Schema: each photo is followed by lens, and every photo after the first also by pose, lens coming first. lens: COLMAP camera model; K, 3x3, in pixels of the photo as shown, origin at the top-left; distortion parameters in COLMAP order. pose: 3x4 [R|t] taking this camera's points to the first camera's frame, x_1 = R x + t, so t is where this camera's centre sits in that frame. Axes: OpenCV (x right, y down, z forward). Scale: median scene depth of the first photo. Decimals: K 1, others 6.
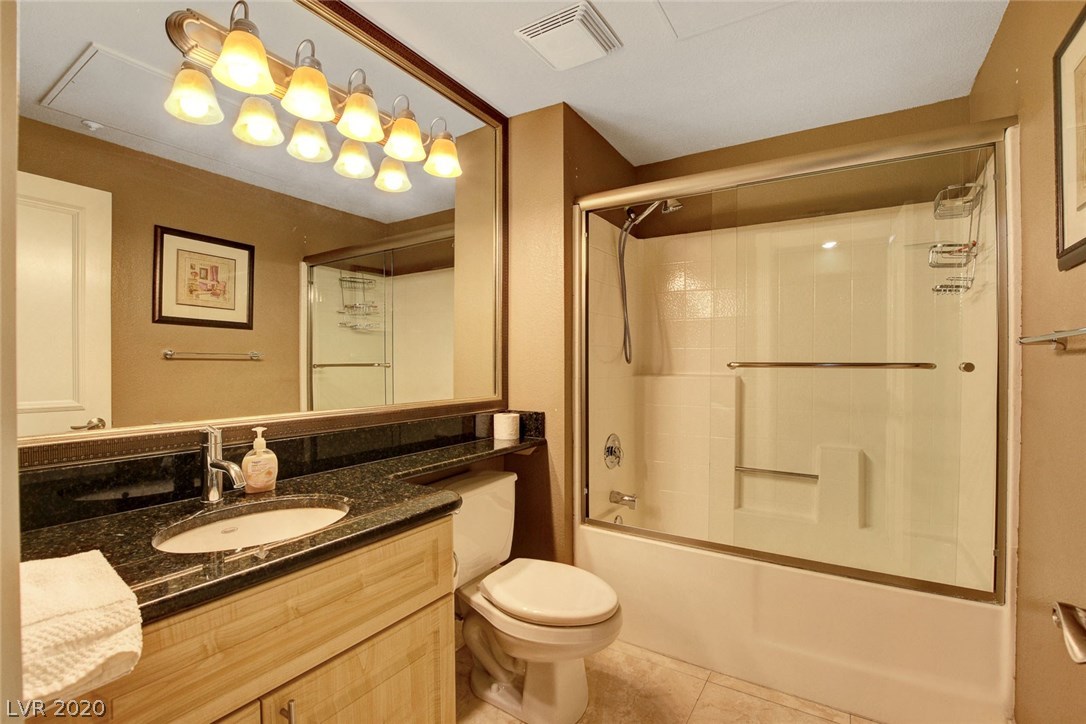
lens RADIAL K [[458.0, 0, 539.6], [0, 458.0, 368.5], [0, 0, 1]] dist [-0.021115, 0.000004]
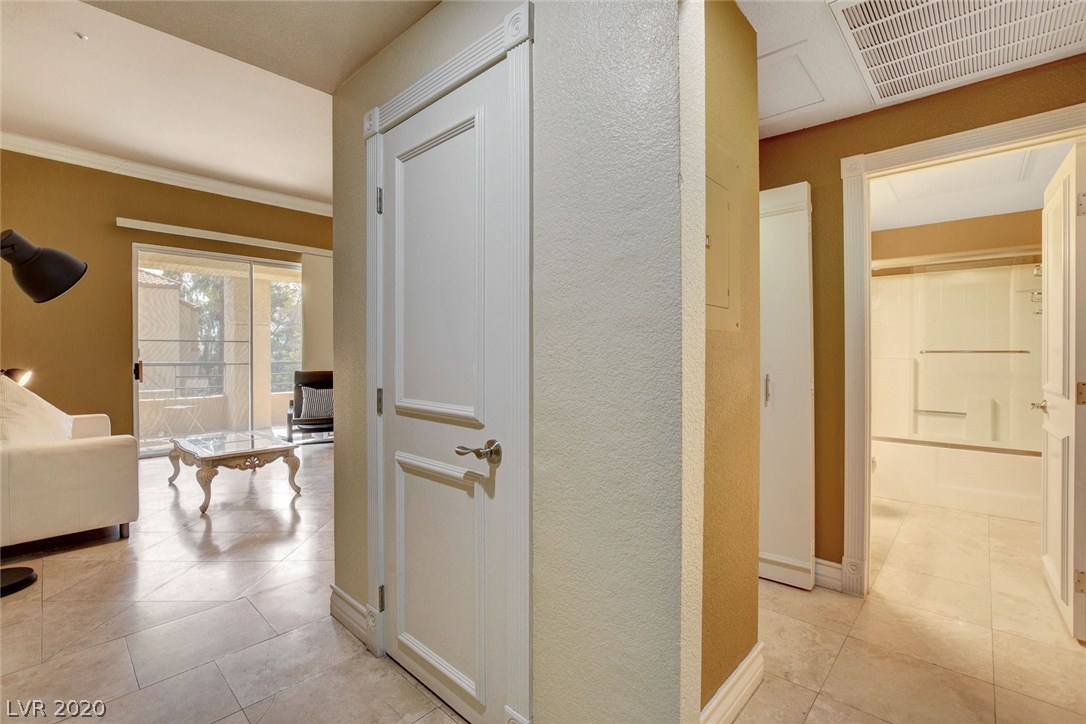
lens RADIAL K [[497.8, 0, 544.1], [0, 497.8, 353.2], [0, 0, 1]] dist [-0.021959, 0.000402]
pose [[0.990431, 0.001148, -0.138005, -0.818818], [-0.001638, 0.999993, -0.003440, 0.008900], [0.138000, 0.003634, 0.990426, -1.217294]]
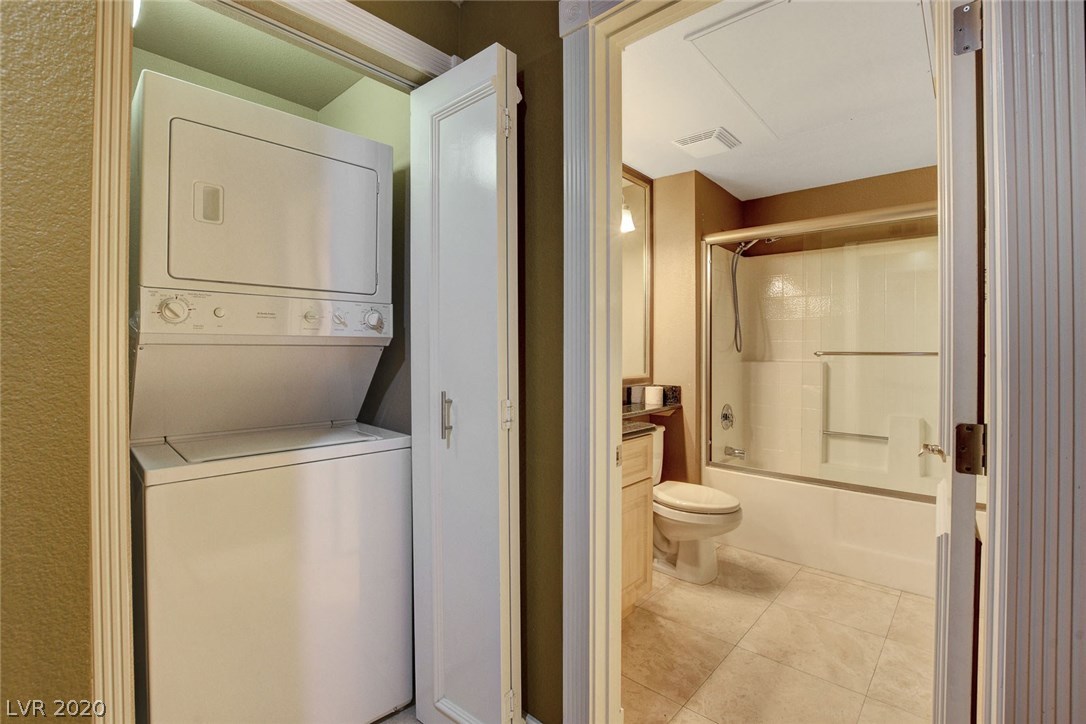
lens RADIAL K [[497.8, 0, 544.1], [0, 497.8, 353.2], [0, 0, 1]] dist [-0.021959, 0.000402]
pose [[0.991446, 0.004154, -0.130453, -0.207516], [-0.005239, 0.999954, -0.007980, 0.007341], [0.130414, 0.008595, 0.991422, -0.590714]]
